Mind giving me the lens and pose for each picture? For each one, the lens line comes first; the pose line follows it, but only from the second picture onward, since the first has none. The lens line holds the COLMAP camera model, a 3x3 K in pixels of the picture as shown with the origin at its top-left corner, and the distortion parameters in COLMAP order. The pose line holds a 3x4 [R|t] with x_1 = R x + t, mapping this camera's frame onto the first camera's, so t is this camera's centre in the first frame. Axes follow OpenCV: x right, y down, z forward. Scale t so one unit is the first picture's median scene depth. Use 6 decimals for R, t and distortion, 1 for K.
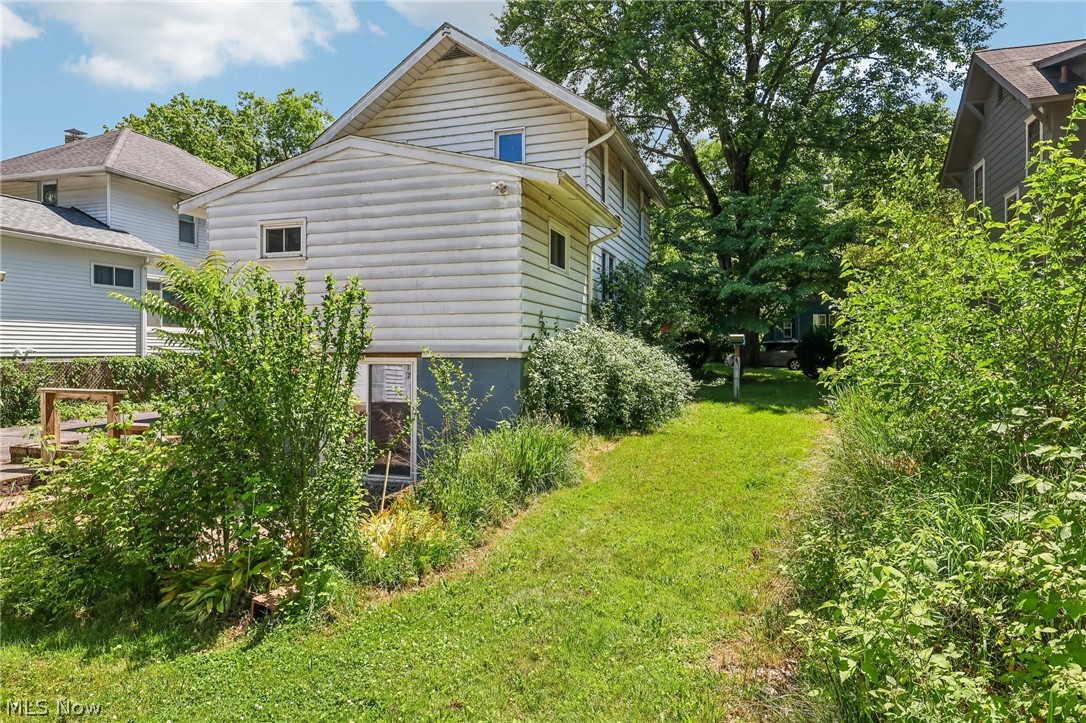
lens RADIAL K [[680.1, 0, 542.3], [0, 680.1, 347.9], [0, 0, 1]] dist [-0.005603, -0.001897]
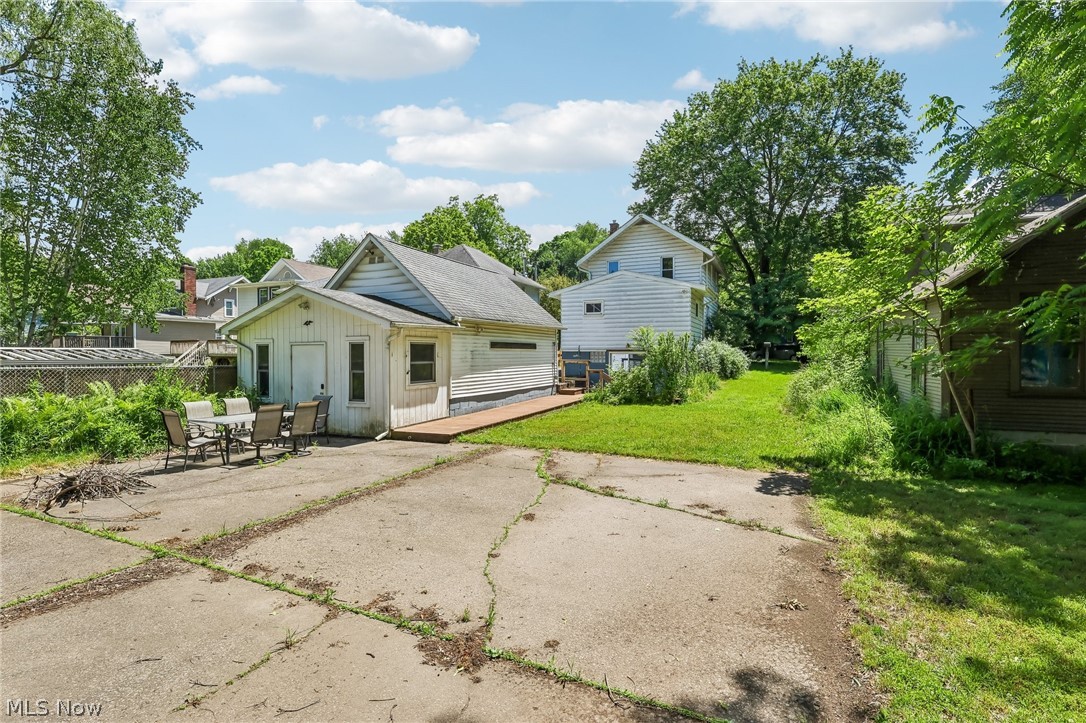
lens RADIAL K [[505.6, 0, 544.7], [0, 505.6, 359.5], [0, 0, 1]] dist [-0.002971, -0.001069]
pose [[0.994409, 0.003568, -0.105534, -0.377540], [-0.001590, 0.999822, 0.018821, 0.008810], [0.105582, -0.018548, 0.994238, -1.055154]]
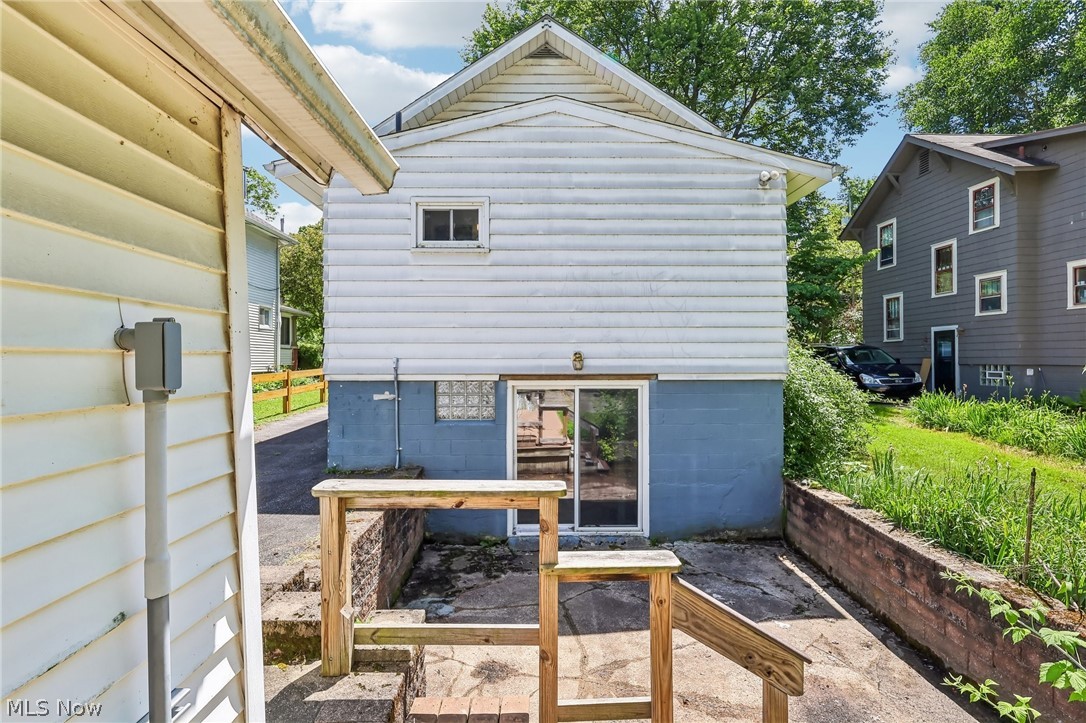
lens RADIAL K [[505.6, 0, 544.7], [0, 505.6, 359.5], [0, 0, 1]] dist [-0.002971, -0.001069]
pose [[0.946771, 0.000288, 0.321908, -0.482891], [-0.001771, 0.999989, 0.004312, -0.012438], [-0.321903, -0.004653, 0.946761, 0.452653]]
